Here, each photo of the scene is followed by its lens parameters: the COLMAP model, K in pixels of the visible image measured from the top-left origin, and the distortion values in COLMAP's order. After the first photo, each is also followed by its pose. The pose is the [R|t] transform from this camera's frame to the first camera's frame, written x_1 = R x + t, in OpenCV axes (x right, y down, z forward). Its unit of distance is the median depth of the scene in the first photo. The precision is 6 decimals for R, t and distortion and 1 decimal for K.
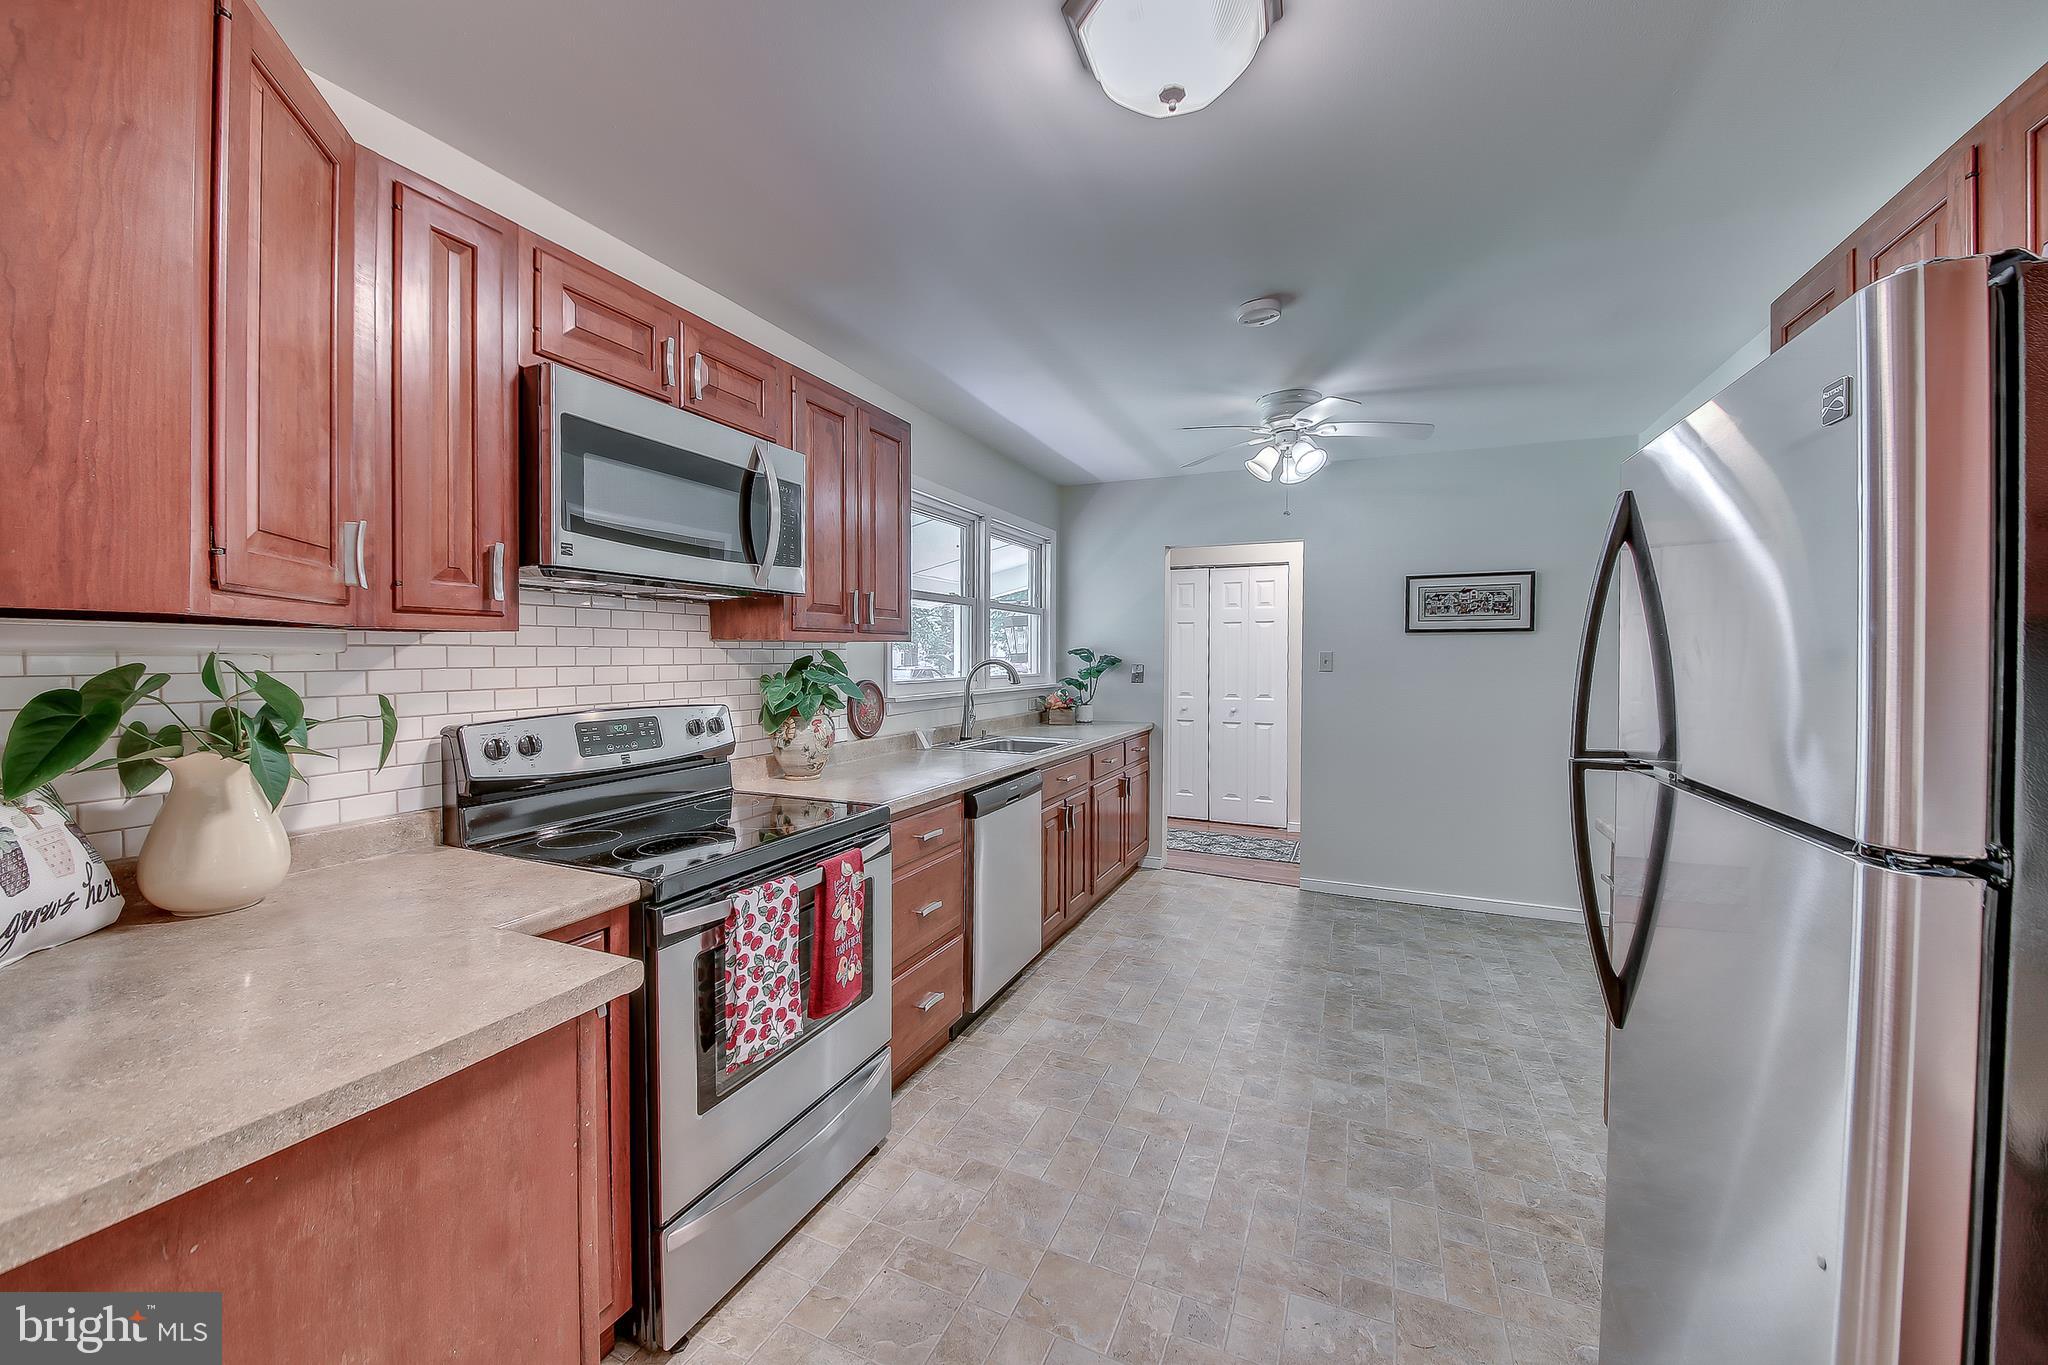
lens RADIAL K [[753.8, 0, 1035.8], [0, 753.8, 664.0], [0, 0, 1]] dist [0.000011, -0.005528]
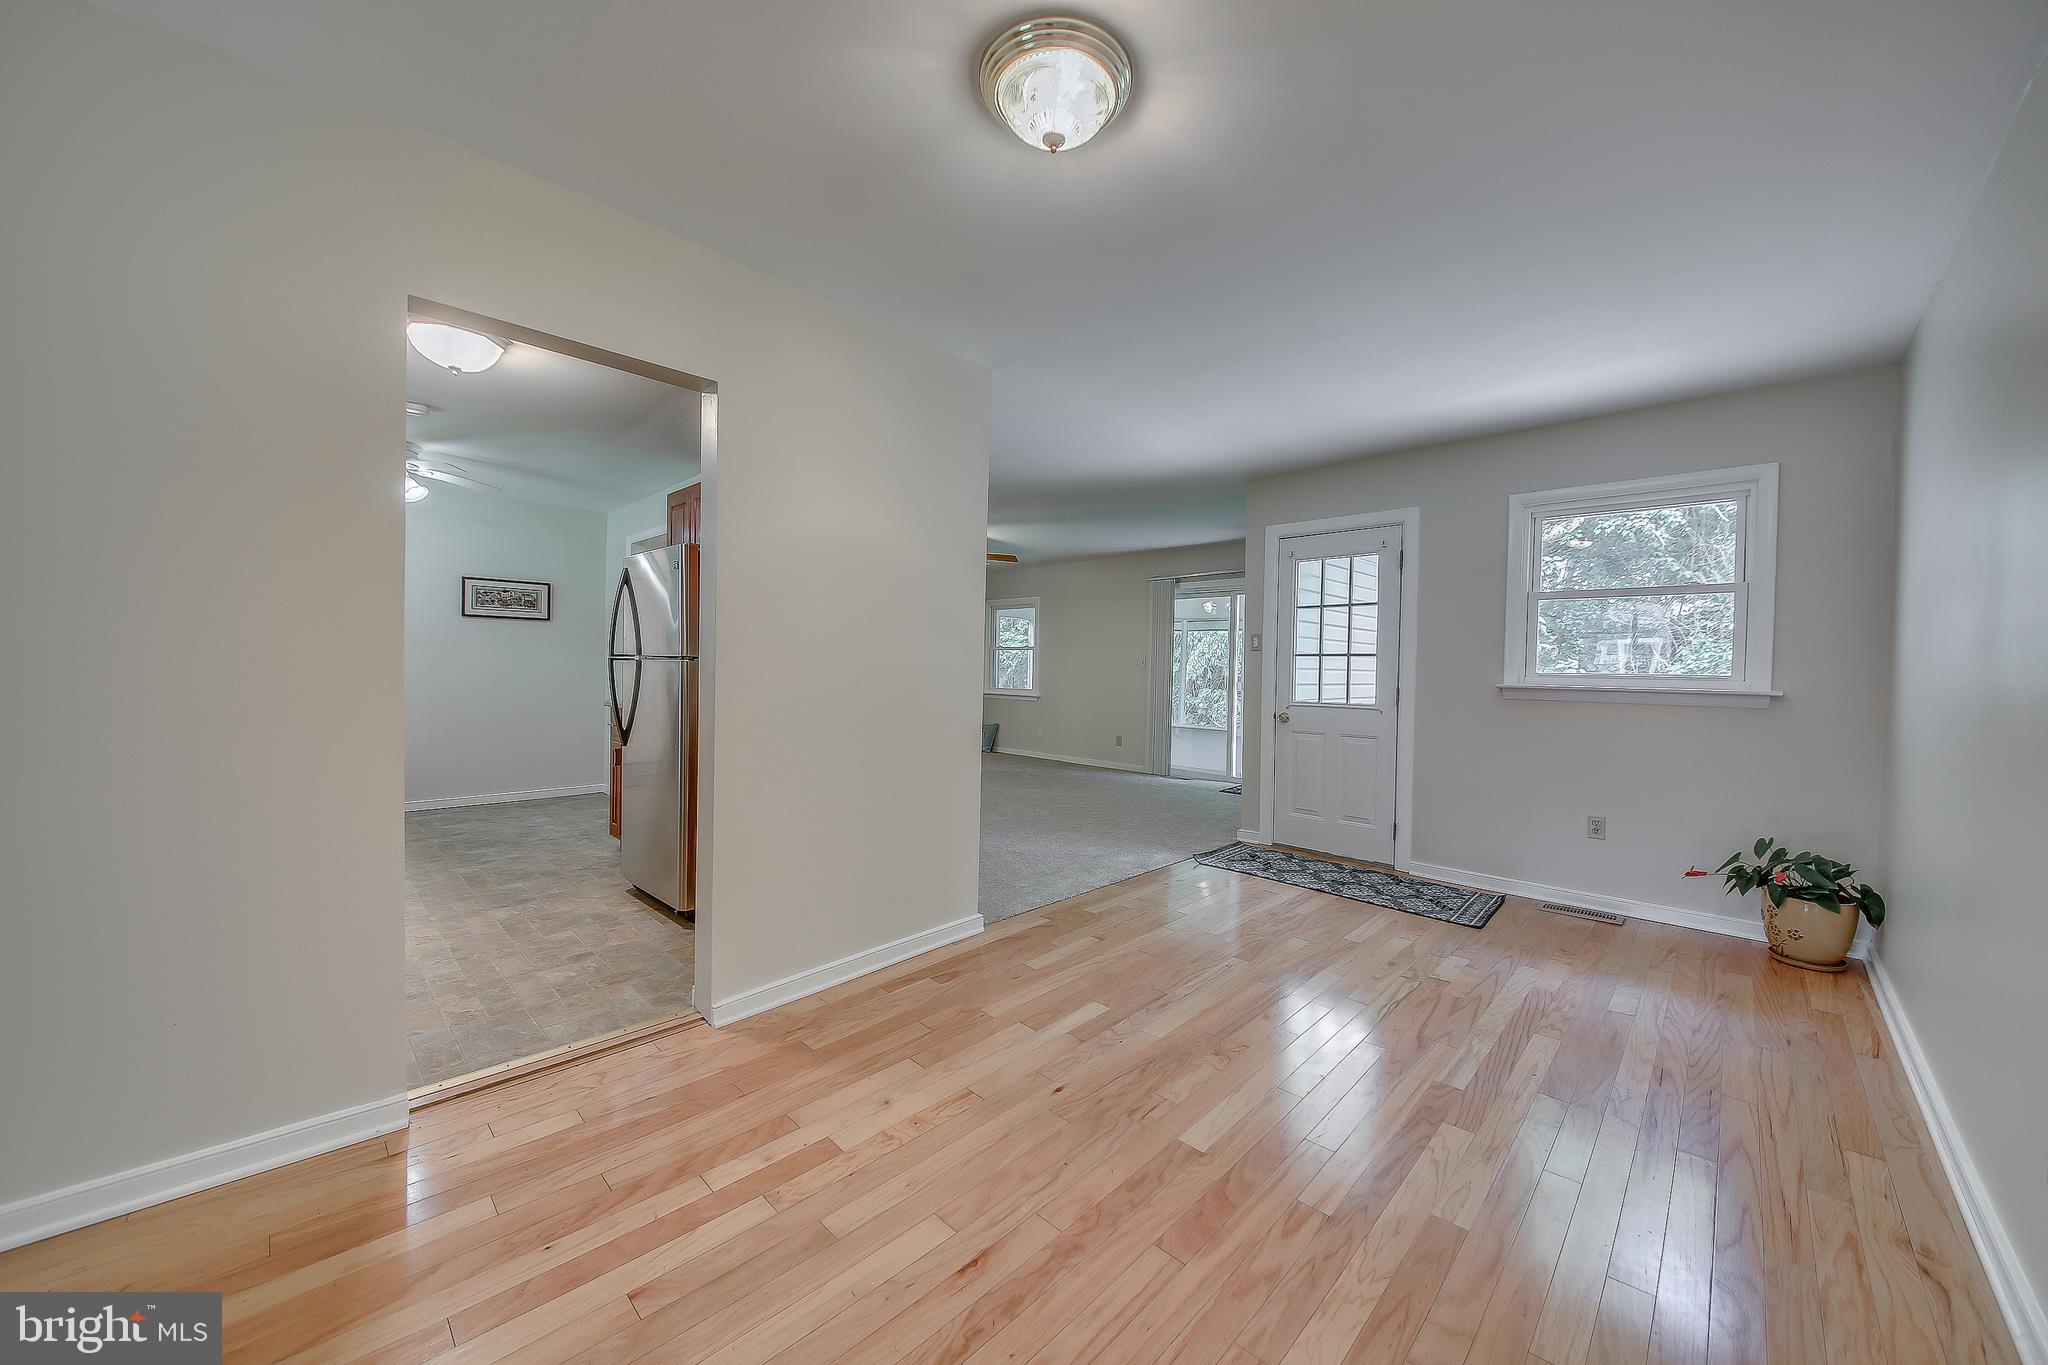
lens RADIAL K [[753.8, 0, 1027.9], [0, 753.8, 672.3], [0, 0, 1]] dist [0.000011, -0.005528]
pose [[0.350788, -0.005527, 0.936438, -1.105120], [-0.001460, 0.999978, 0.006450, 0.125738], [-0.936454, -0.003630, 0.350773, -1.170563]]
